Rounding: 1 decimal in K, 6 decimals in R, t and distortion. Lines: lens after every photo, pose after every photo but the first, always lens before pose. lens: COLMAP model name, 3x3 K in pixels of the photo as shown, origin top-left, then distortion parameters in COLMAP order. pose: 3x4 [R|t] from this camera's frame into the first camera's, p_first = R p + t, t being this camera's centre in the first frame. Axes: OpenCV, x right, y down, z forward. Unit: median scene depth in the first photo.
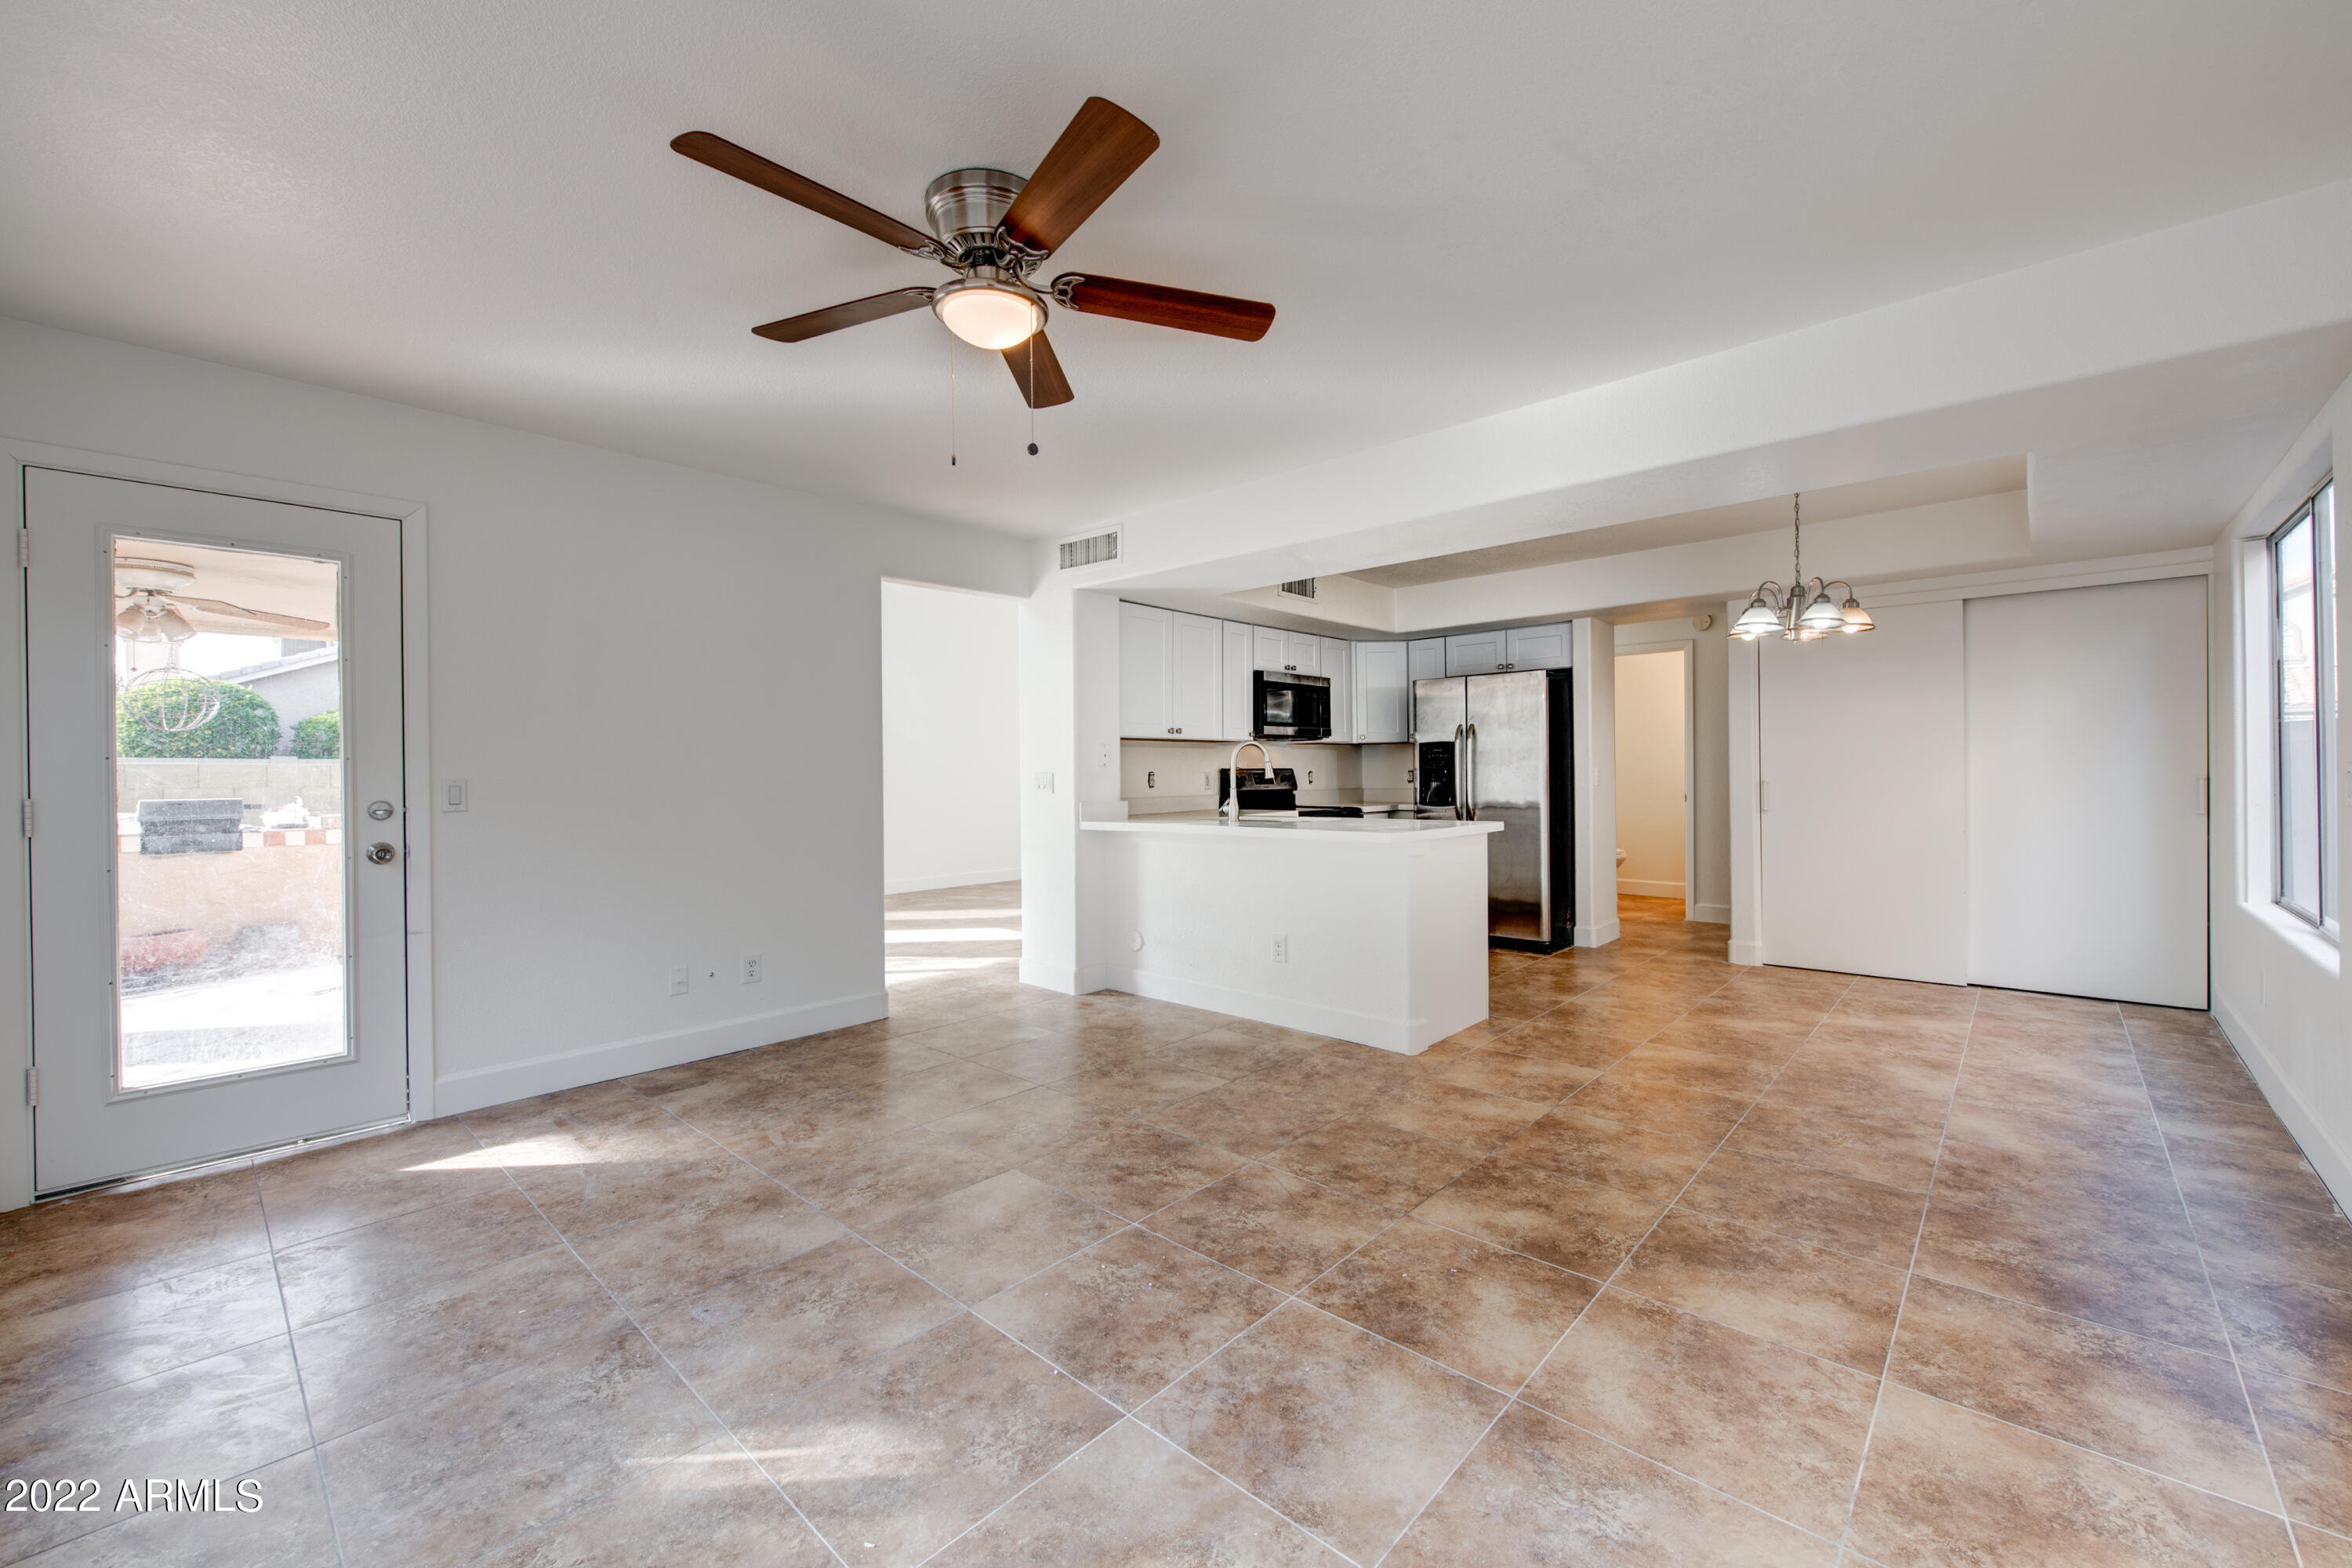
lens RADIAL K [[928.8, 0, 1169.7], [0, 928.8, 774.8], [0, 0, 1]] dist [-0.000378, -0.000103]
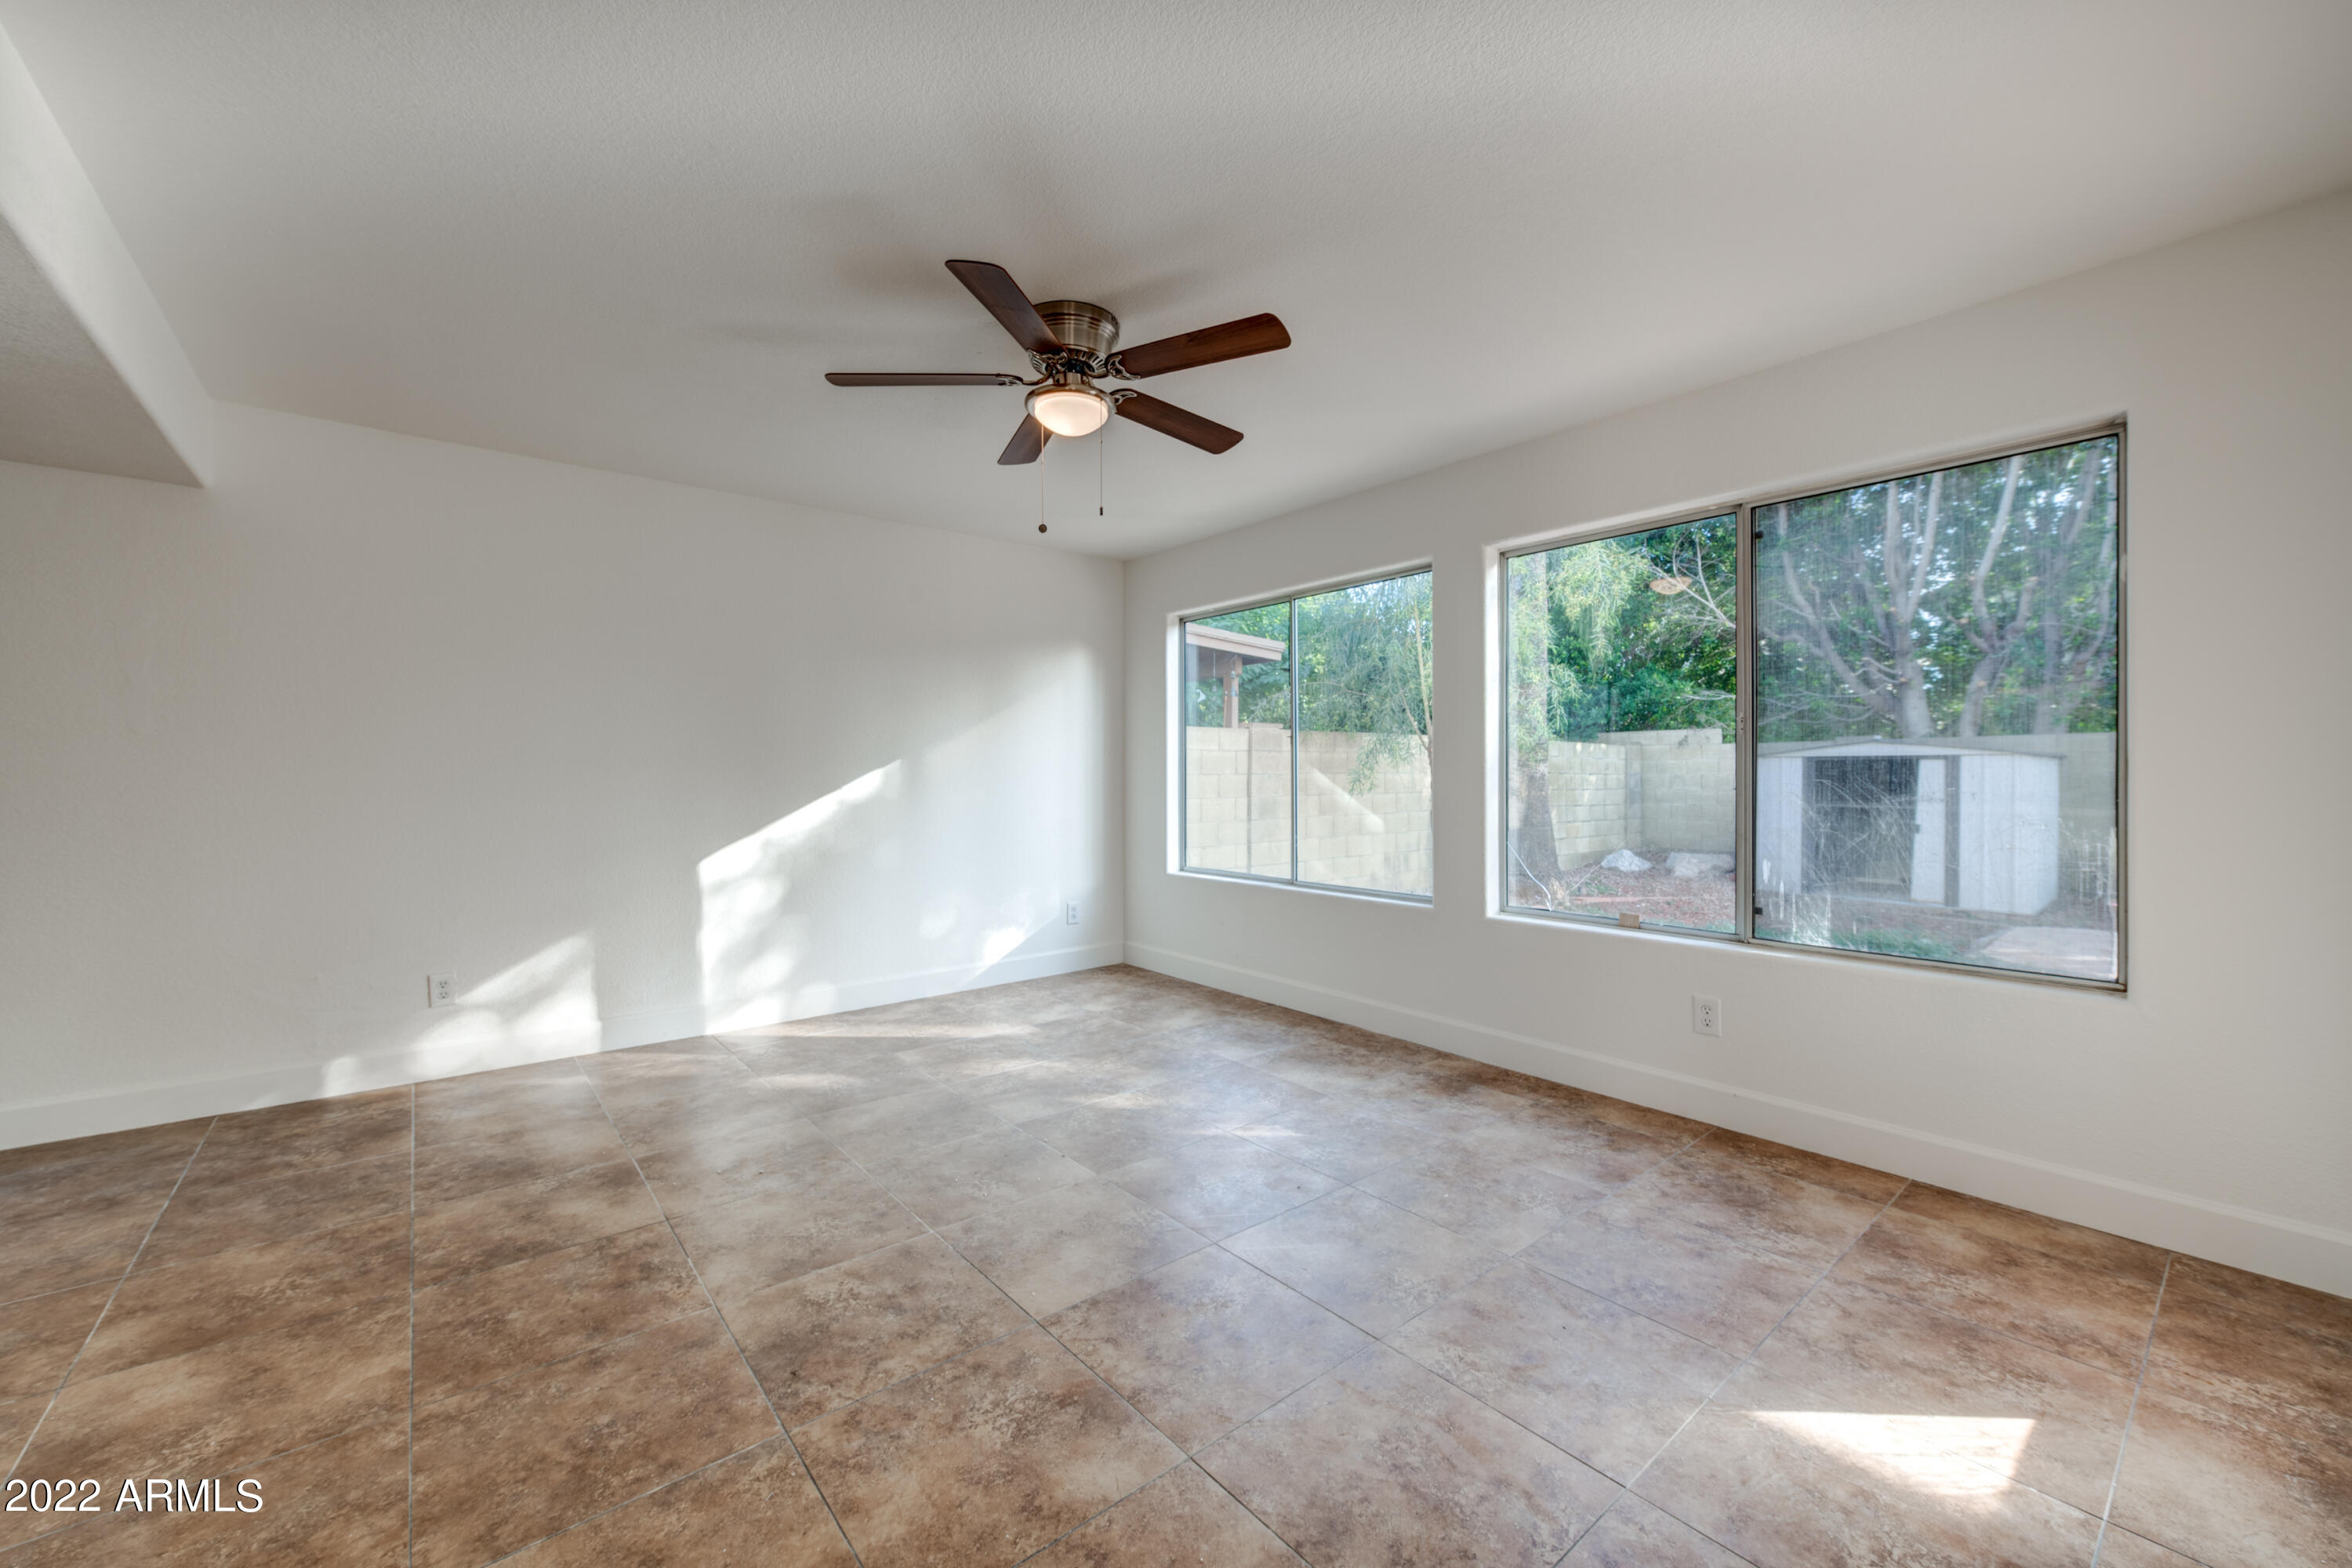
lens RADIAL K [[928.8, 0, 1169.7], [0, 928.8, 774.8], [0, 0, 1]] dist [-0.000378, -0.000103]
pose [[-0.990652, 0.010842, 0.135983, -0.379209], [0.011451, 0.999928, 0.003704, -0.000994], [-0.135933, 0.005227, -0.990704, 1.729188]]
